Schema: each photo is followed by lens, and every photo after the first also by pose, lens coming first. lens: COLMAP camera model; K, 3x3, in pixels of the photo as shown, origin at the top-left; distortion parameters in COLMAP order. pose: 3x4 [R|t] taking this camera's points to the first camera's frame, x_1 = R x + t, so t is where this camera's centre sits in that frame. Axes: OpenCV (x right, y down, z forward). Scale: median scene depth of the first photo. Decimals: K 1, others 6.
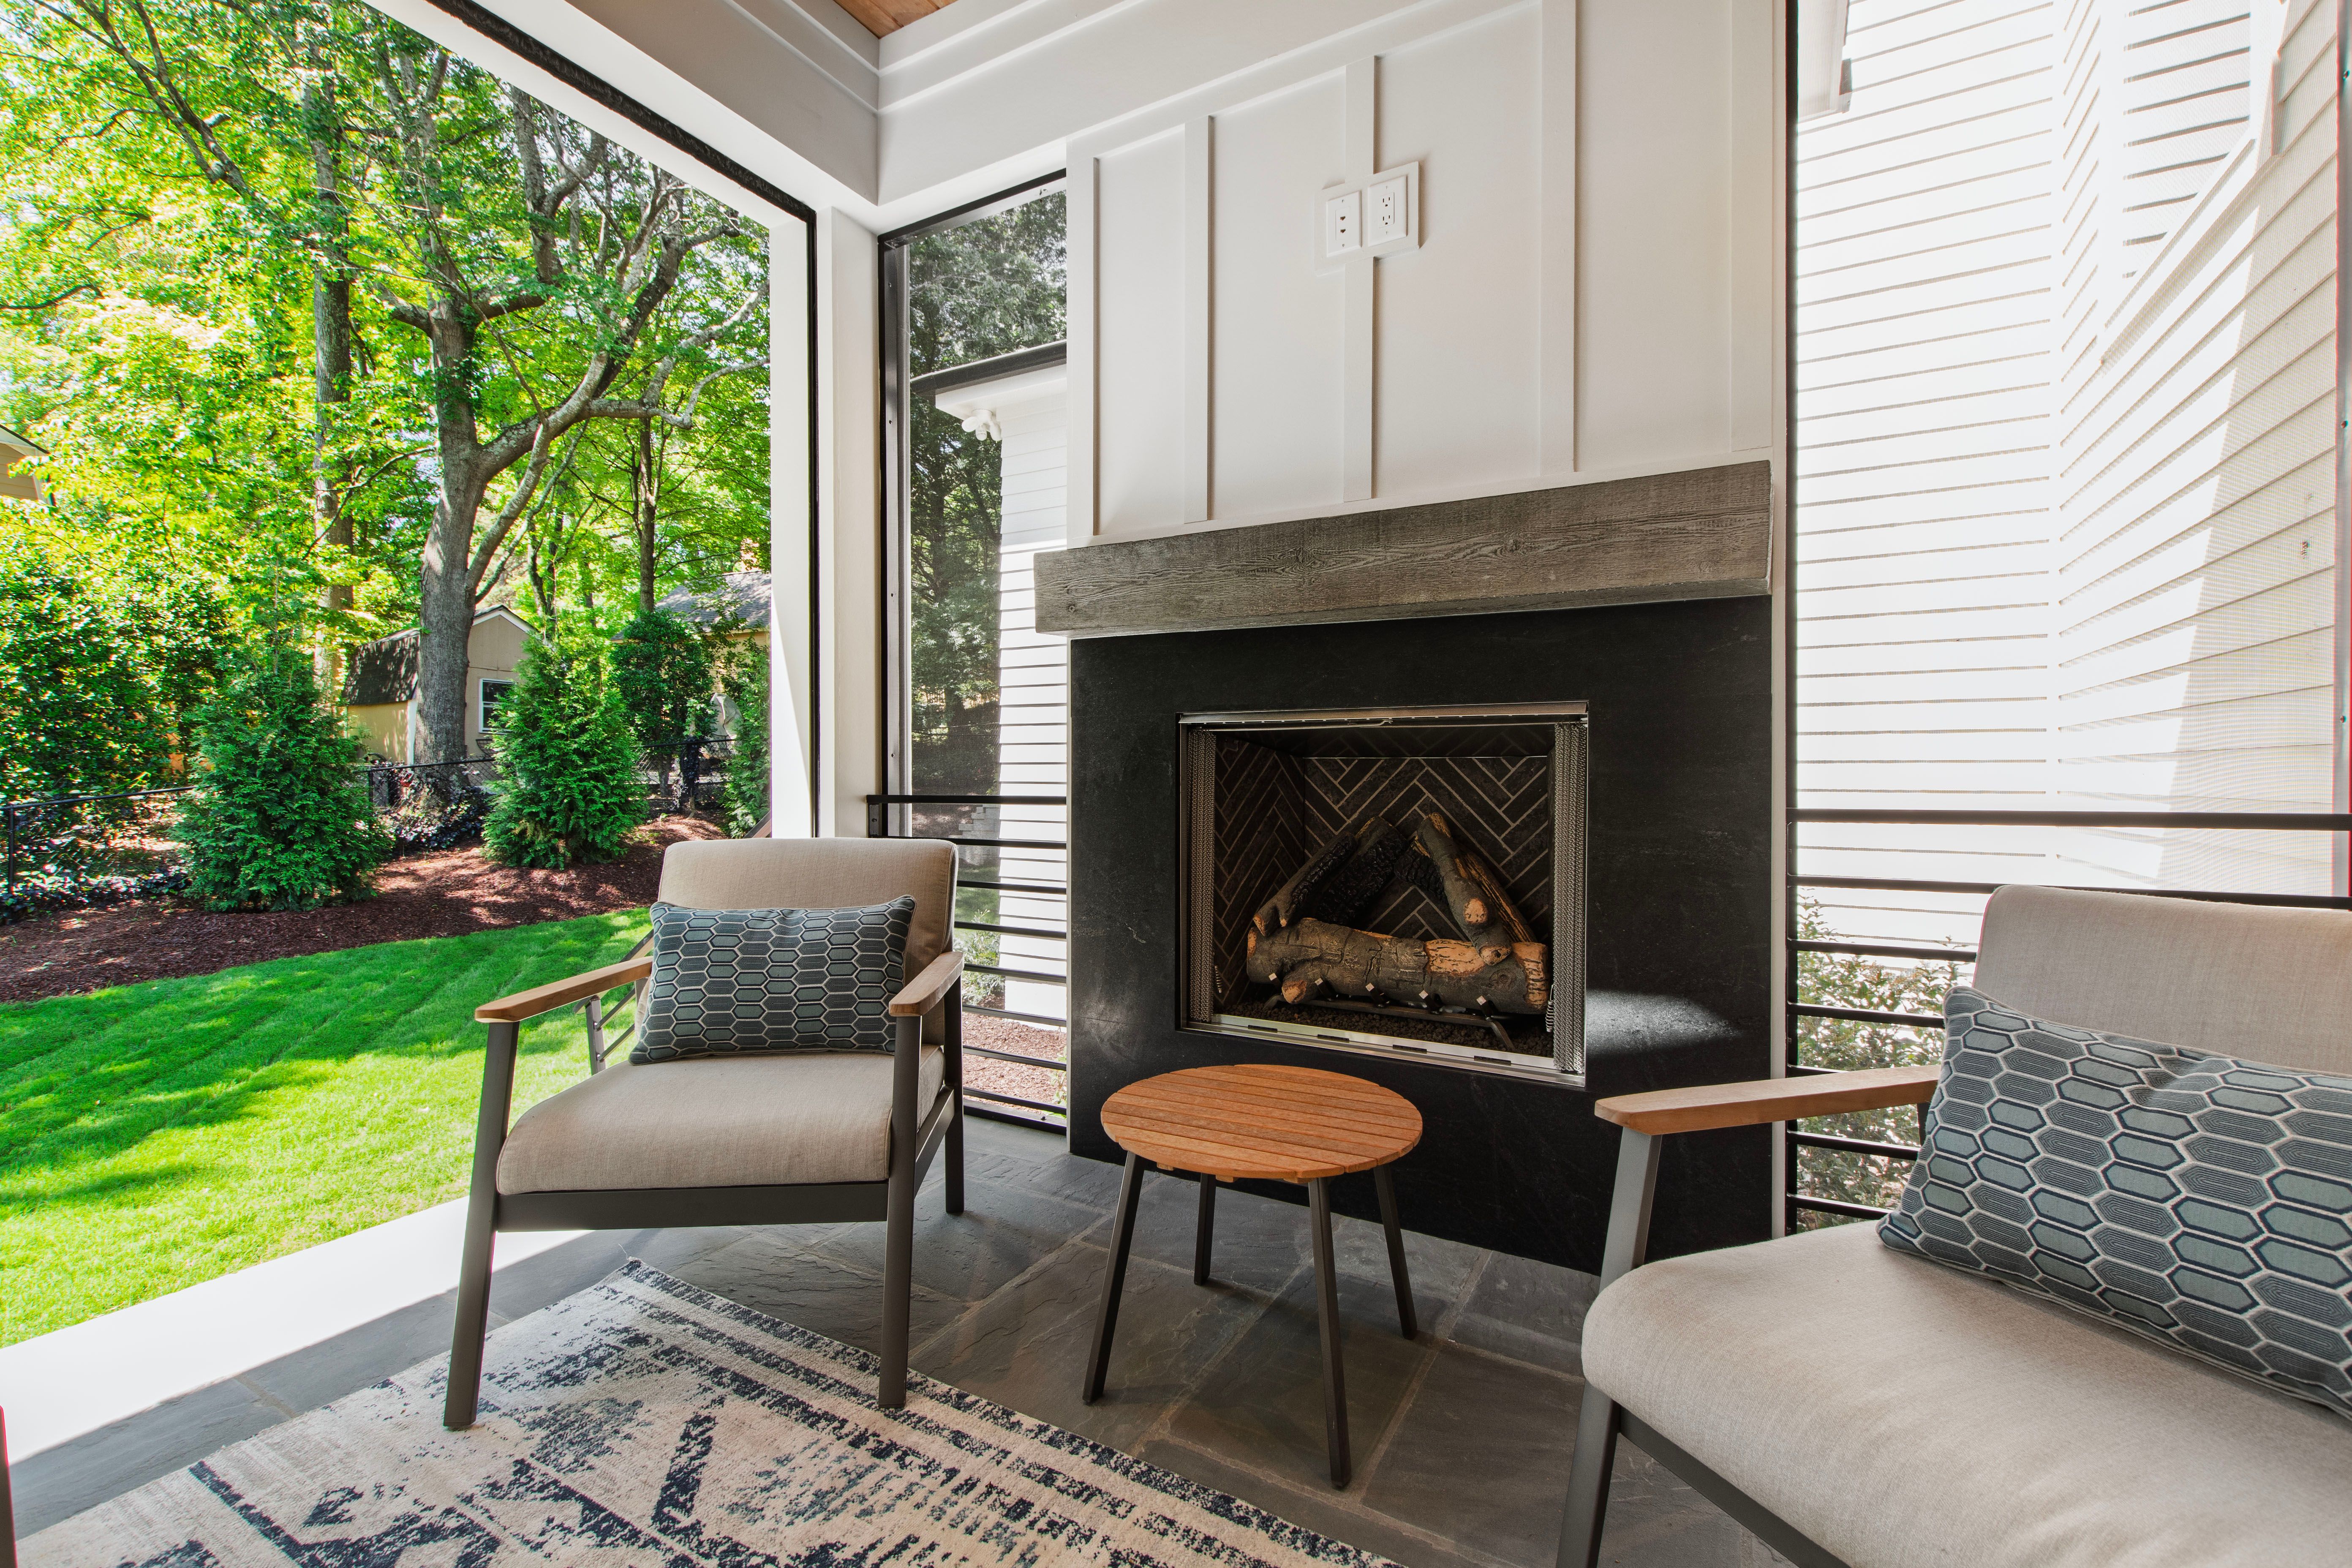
lens RADIAL K [[1017.9, 0, 1176.0], [0, 1017.9, 784.0], [0, 0, 1]] dist [0.000776, -0.000177]
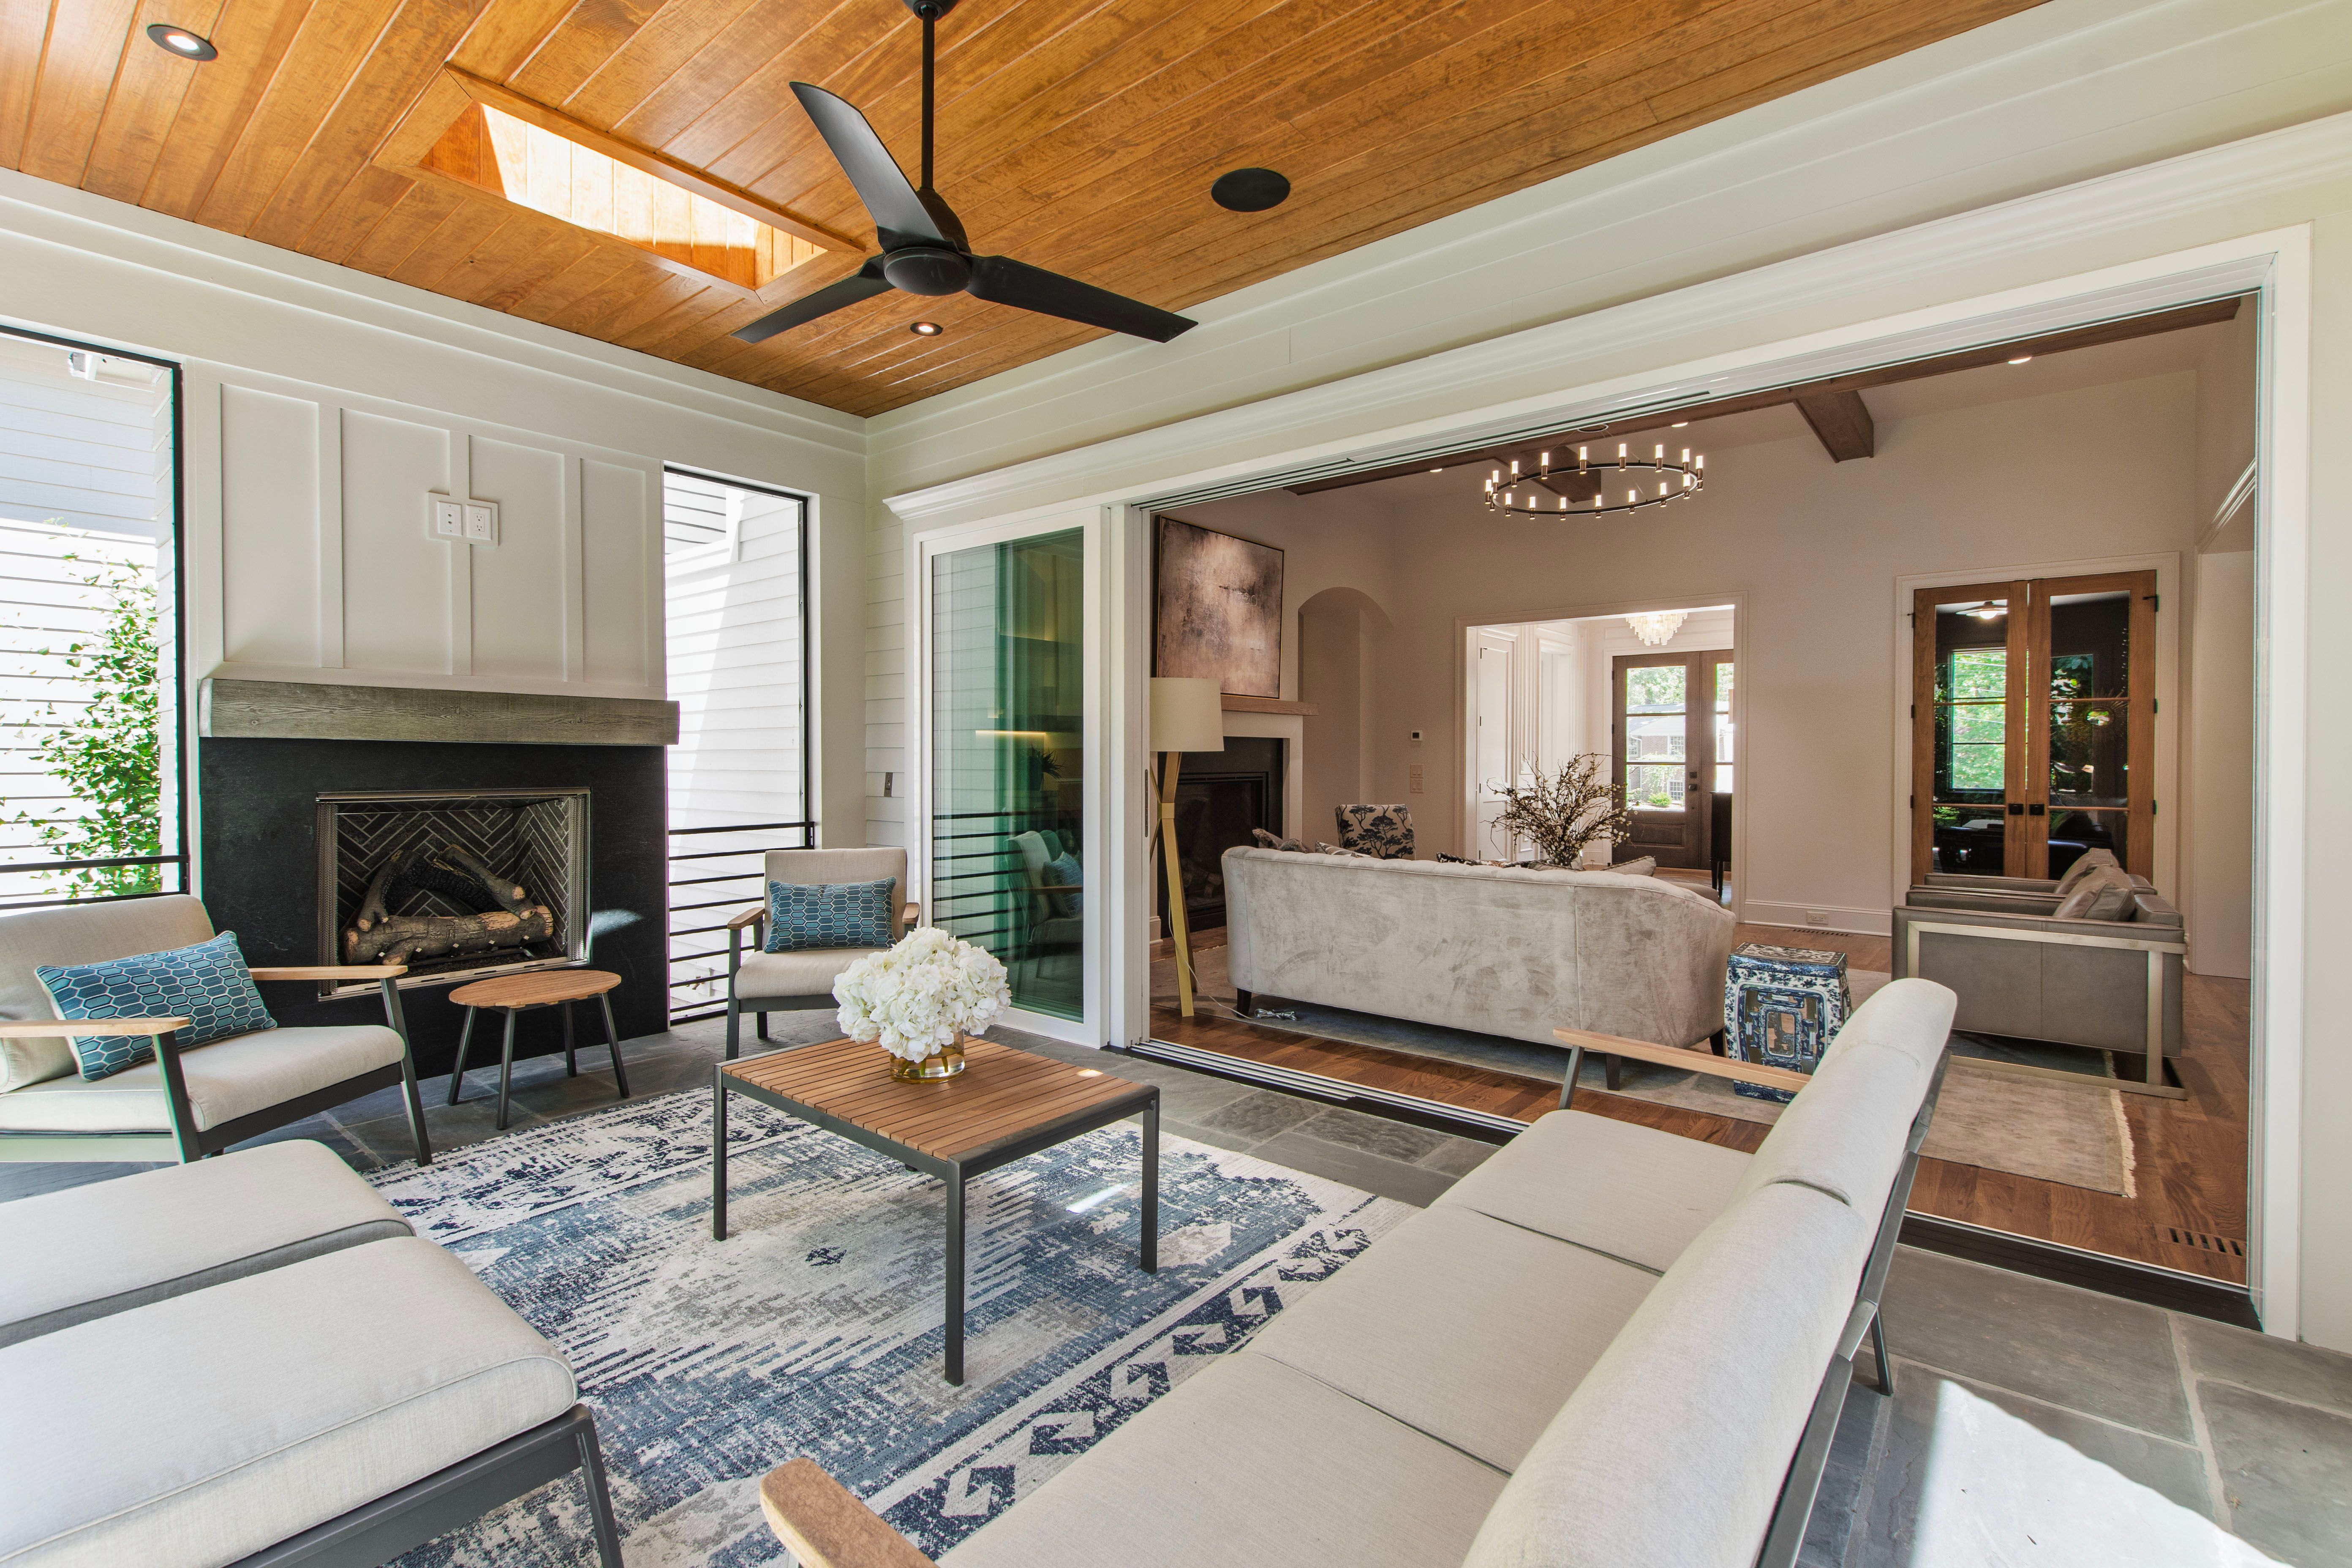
lens RADIAL K [[1017.9, 0, 1176.0], [0, 1017.9, 784.0], [0, 0, 1]] dist [0.000776, -0.000177]
pose [[0.158599, -0.025211, 0.987021, -1.670456], [0.007465, 0.999676, 0.024335, -0.141913], [-0.987315, 0.003509, 0.158736, -0.639626]]
